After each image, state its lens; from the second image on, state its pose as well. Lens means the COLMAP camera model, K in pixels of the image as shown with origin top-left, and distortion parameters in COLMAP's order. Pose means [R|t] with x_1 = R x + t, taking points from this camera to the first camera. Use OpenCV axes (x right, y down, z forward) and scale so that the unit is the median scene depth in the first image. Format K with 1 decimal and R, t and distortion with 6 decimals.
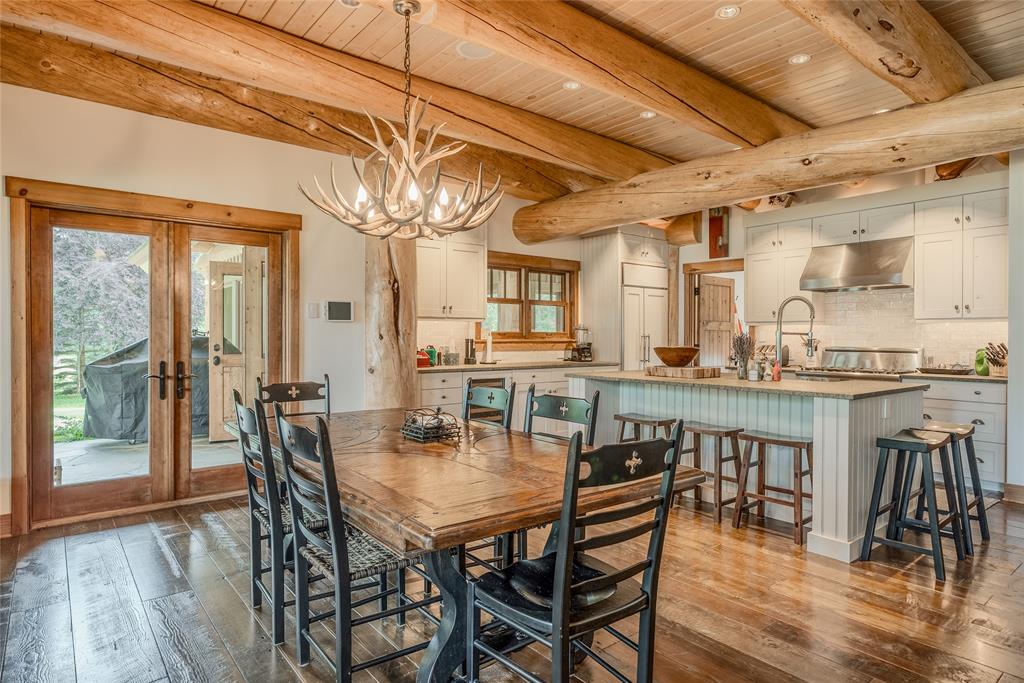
lens RADIAL K [[584.0, 0, 512.2], [0, 584.0, 341.6], [0, 0, 1]] dist [0.001274, 0.000186]
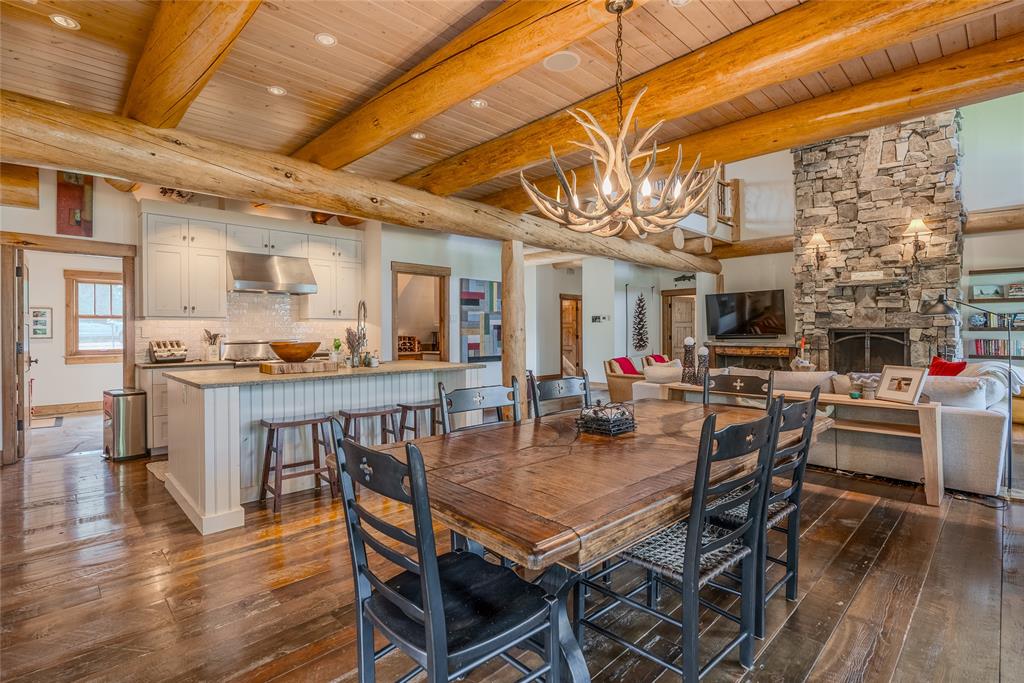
lens RADIAL K [[487.3, 0, 512.2], [0, 487.3, 332.6], [0, 0, 1]] dist [0.002130, 0.000253]
pose [[-0.097828, -0.006651, 0.995181, -0.438561], [0.014265, 0.999866, 0.008084, -0.006882], [-0.995101, 0.014987, -0.097720, 0.548657]]
